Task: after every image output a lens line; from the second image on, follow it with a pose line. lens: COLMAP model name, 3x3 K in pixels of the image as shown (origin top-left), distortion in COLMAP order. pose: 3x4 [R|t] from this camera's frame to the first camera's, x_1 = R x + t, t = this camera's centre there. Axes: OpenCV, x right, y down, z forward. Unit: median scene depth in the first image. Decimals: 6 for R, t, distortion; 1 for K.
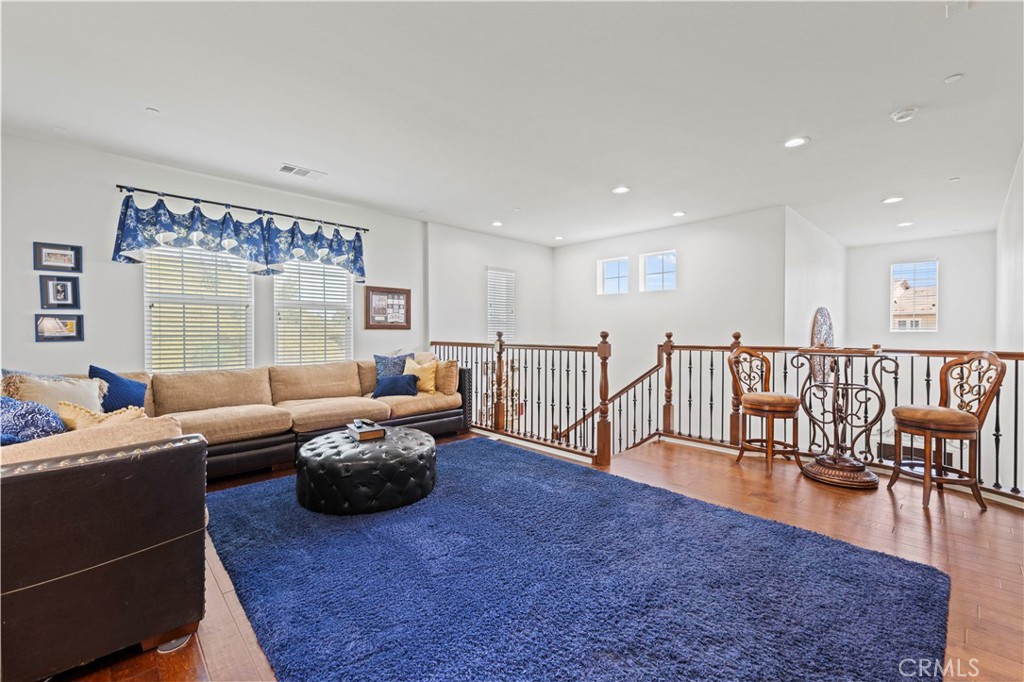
lens RADIAL K [[434.3, 0, 510.6], [0, 434.3, 335.8], [0, 0, 1]] dist [0.005461, 0.000299]
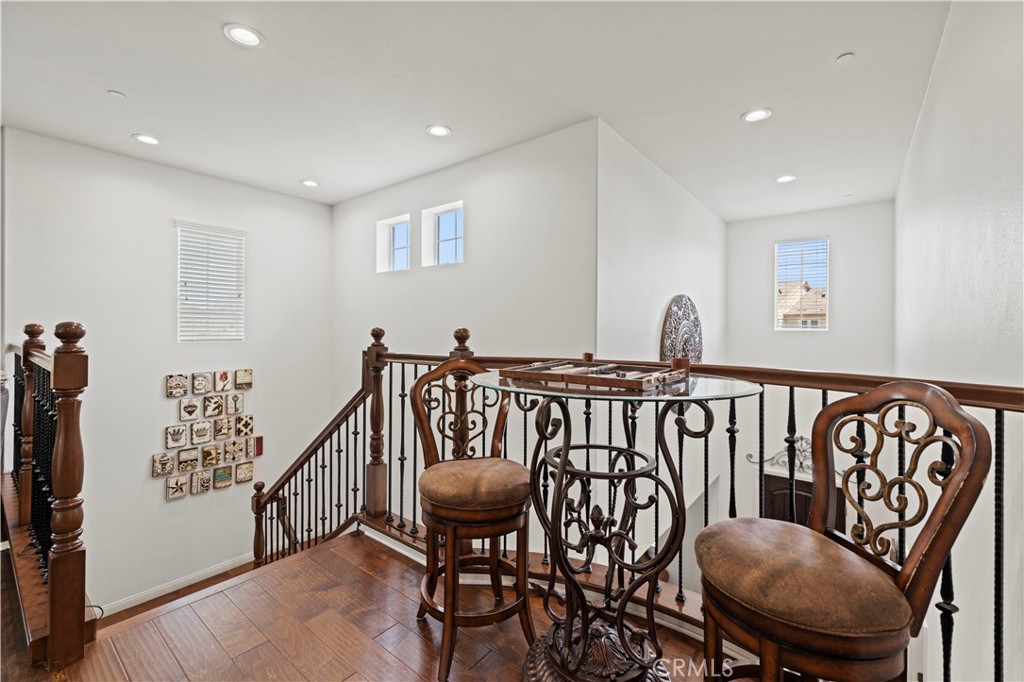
lens RADIAL K [[434.3, 0, 511.2], [0, 434.3, 332.3], [0, 0, 1]] dist [0.005461, 0.000299]
pose [[0.990951, 0.005011, 0.134130, 0.479272], [-0.004677, 0.999985, -0.002804, -0.002745], [-0.134142, 0.002152, 0.990960, 0.468888]]
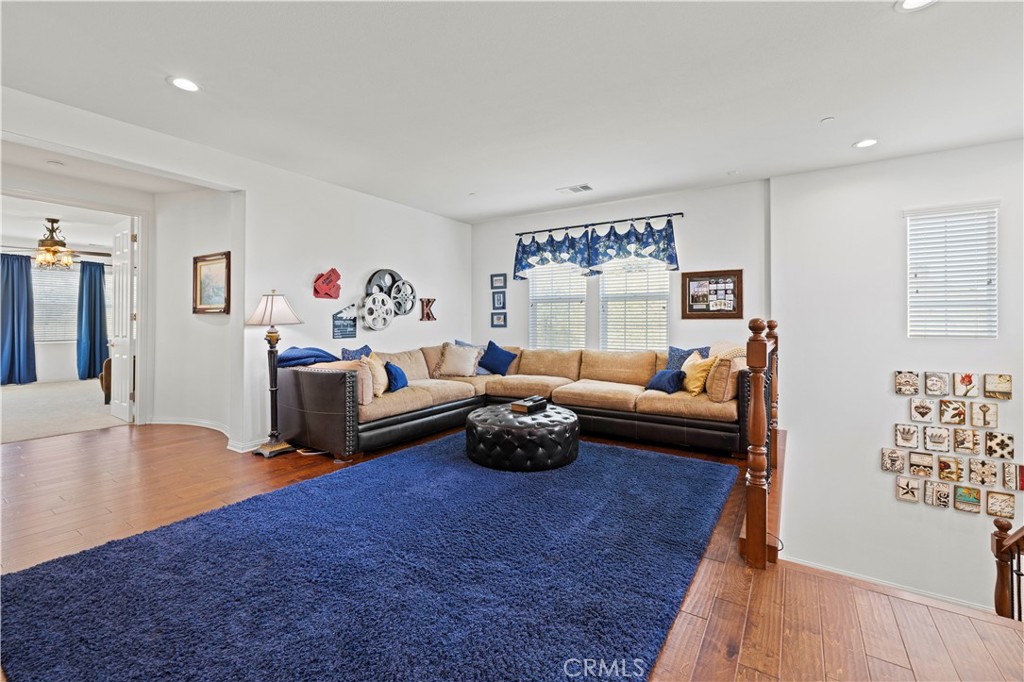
lens RADIAL K [[434.3, 0, 504.1], [0, 434.3, 324.5], [0, 0, 1]] dist [0.005461, 0.000299]
pose [[0.225488, 0.004193, -0.974237, 0.580320], [-0.007738, 0.999967, 0.002512, -0.003105], [0.974215, 0.006973, 0.225512, 0.483181]]
